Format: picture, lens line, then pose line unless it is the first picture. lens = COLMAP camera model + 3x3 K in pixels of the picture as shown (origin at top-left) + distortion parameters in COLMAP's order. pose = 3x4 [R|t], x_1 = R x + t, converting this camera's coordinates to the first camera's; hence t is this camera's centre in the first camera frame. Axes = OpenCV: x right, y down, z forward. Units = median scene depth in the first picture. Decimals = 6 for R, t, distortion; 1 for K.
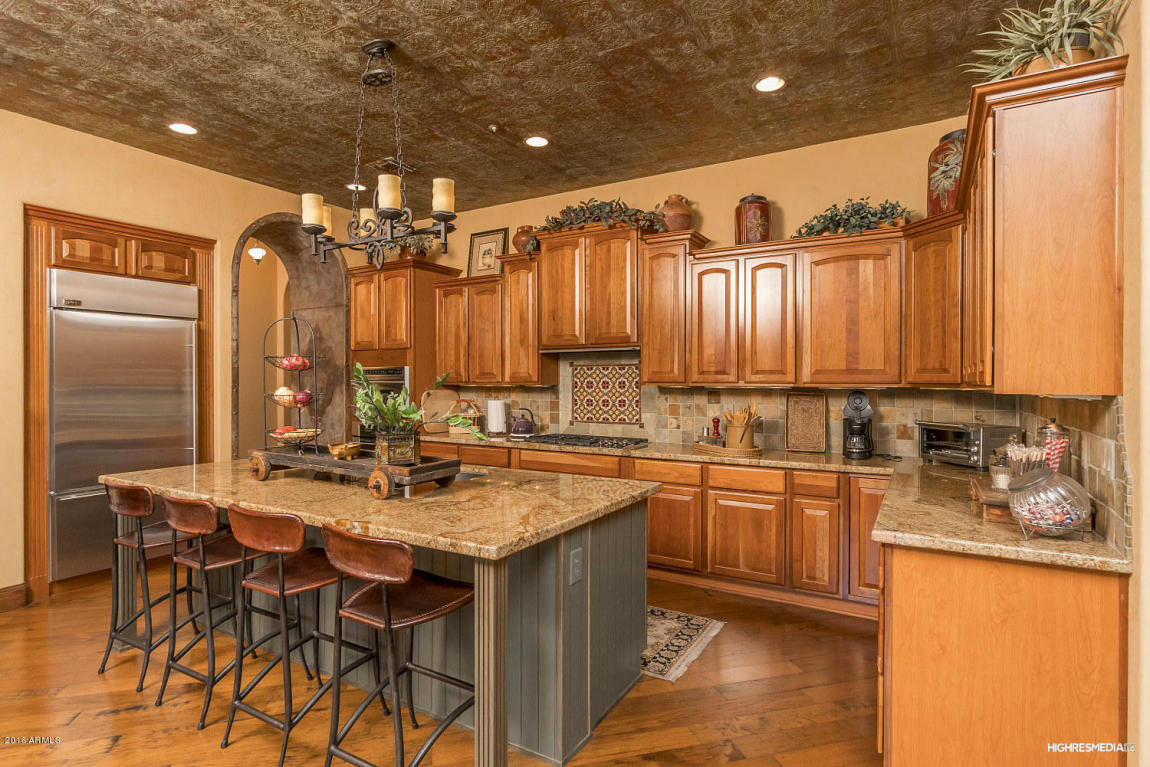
lens RADIAL K [[606.2, 0, 568.7], [0, 606.2, 382.6], [0, 0, 1]] dist [-0.007630, -0.000705]
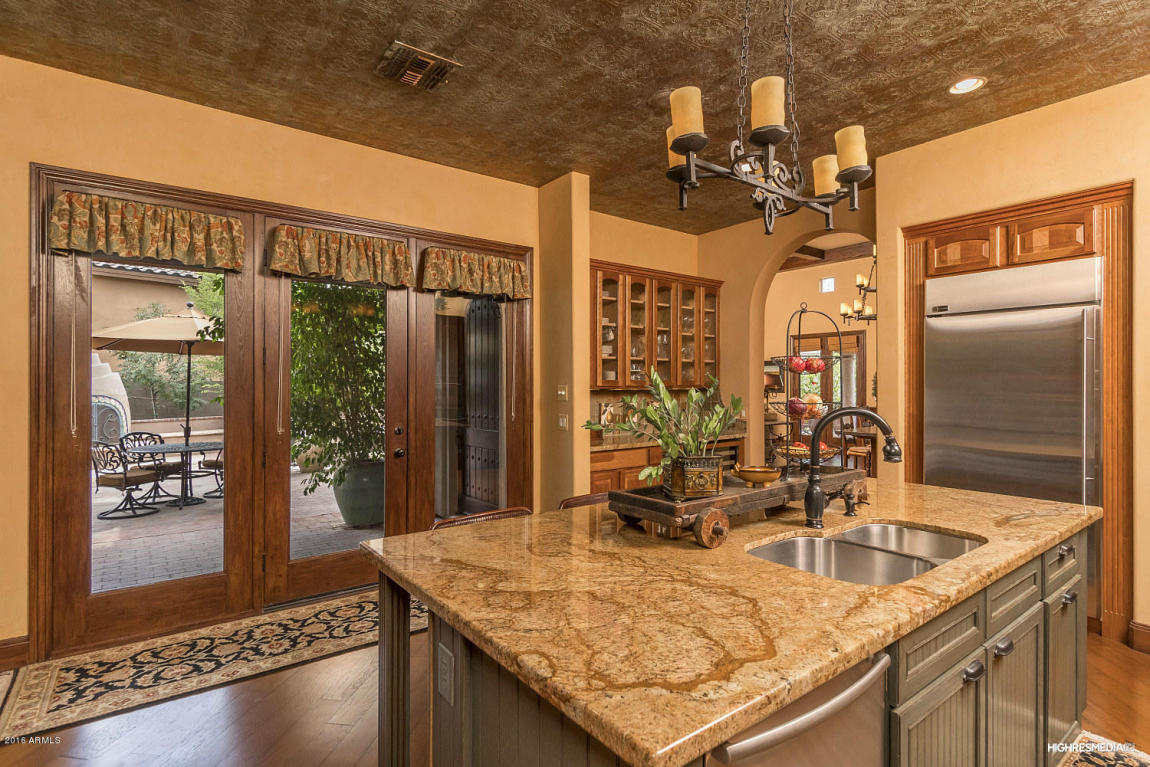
lens RADIAL K [[556.0, 0, 569.1], [0, 556.0, 384.8], [0, 0, 1]] dist [-0.011142, 0.000383]
pose [[-0.380744, -0.000905, -0.924680, 0.232314], [0.000044, 1.000000, -0.000998, -0.002509], [0.924680, -0.000421, -0.380744, 0.636673]]
